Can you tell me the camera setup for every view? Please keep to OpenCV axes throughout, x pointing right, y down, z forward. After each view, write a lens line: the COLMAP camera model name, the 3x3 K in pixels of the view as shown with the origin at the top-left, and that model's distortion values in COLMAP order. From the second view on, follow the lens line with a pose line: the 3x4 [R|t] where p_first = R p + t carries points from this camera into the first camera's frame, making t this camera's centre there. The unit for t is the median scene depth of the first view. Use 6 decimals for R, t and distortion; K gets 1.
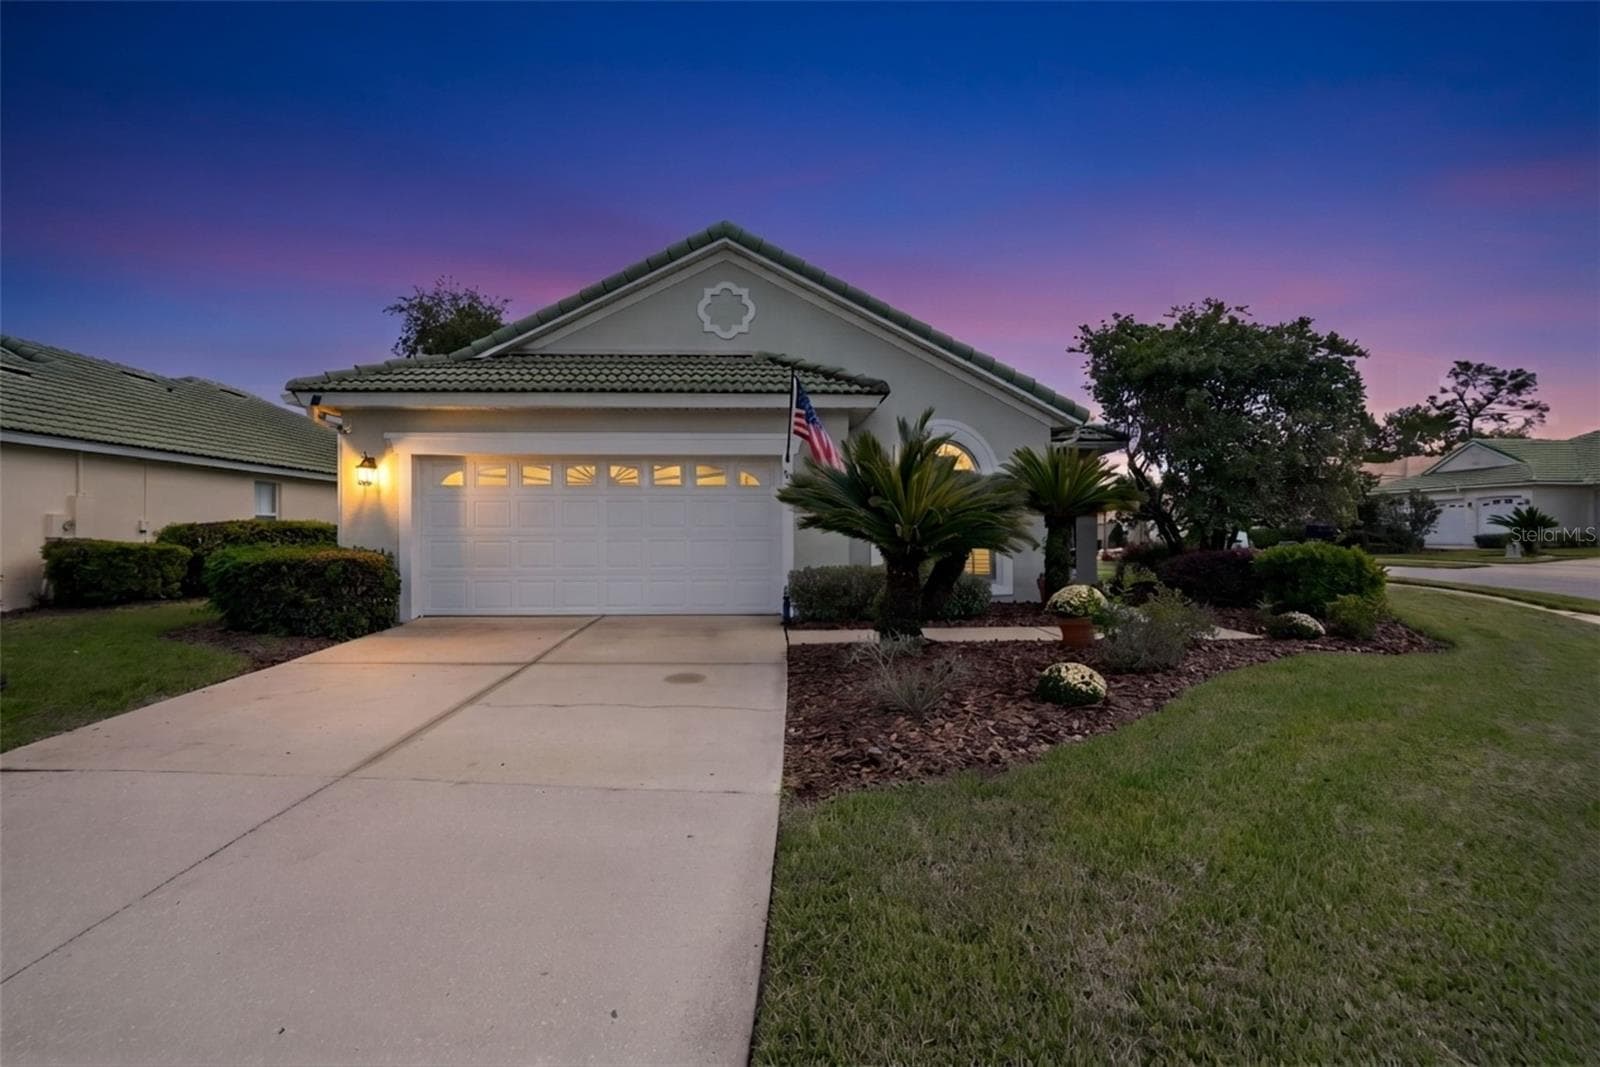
lens RADIAL K [[698.8, 0, 769.2], [0, 698.8, 539.9], [0, 0, 1]] dist [-0.009421, -0.000120]
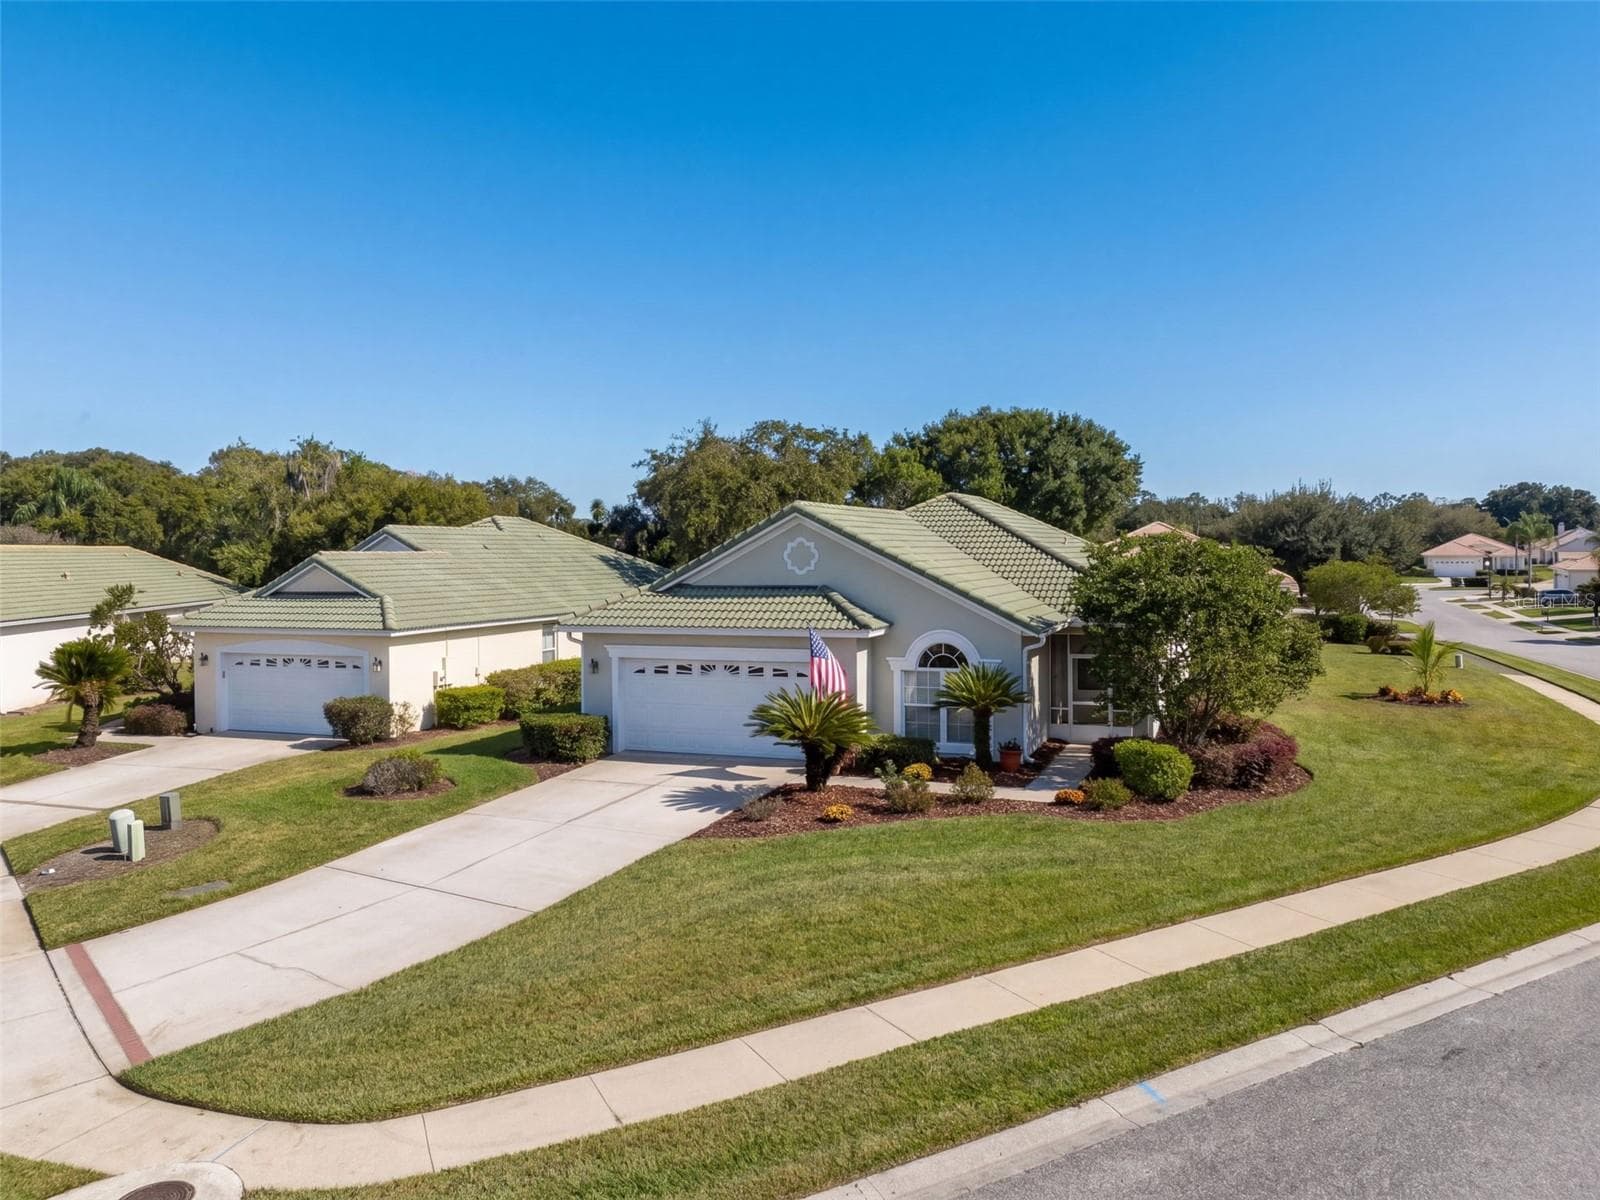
lens RADIAL K [[1015.1, 0, 800.0], [0, 1015.1, 600.0], [0, 0, 1]] dist [0.162097, -0.000003]
pose [[0.922464, -0.000364, -0.386083, 0.791353], [0.005480, 0.999911, 0.012152, -0.261799], [0.386044, -0.013325, 0.922384, -1.042324]]
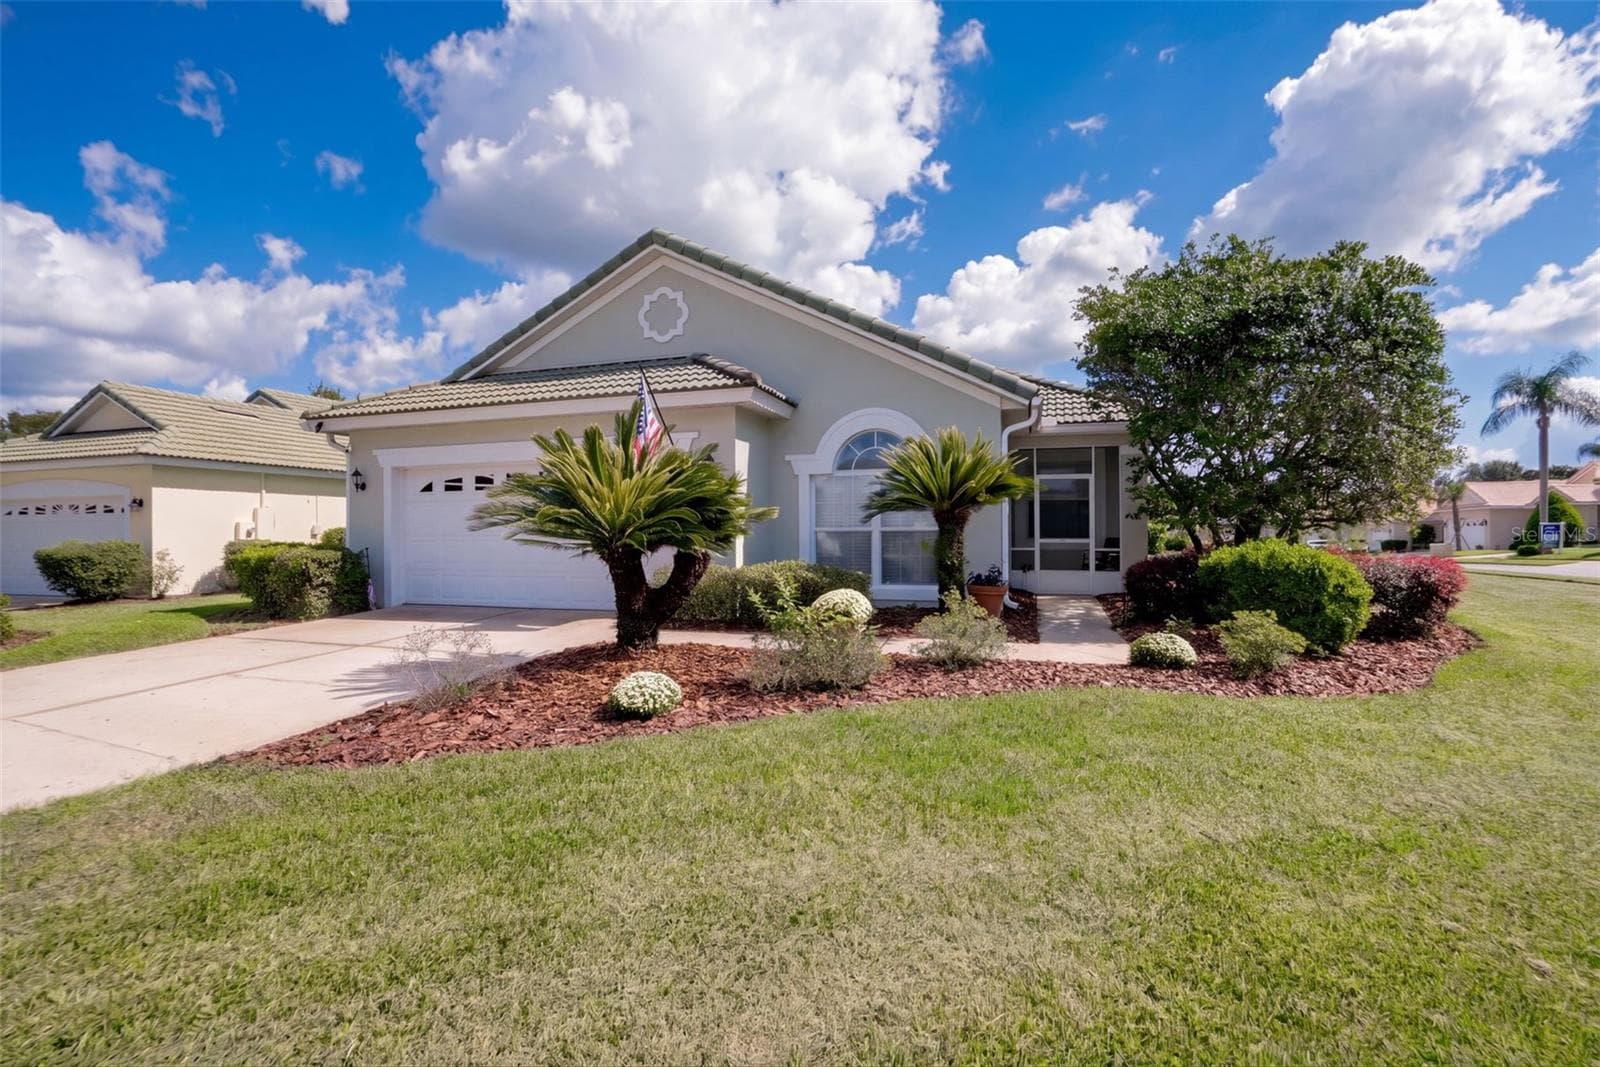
lens RADIAL K [[683.7, 0, 800.0], [0, 683.7, 533.5], [0, 0, 1]] dist [-0.000410, 0.000141]
pose [[0.950333, -0.005066, -0.311193, 0.439230], [0.001619, 0.999934, -0.011335, 0.002391], [0.311230, 0.010268, 0.950279, 0.114521]]
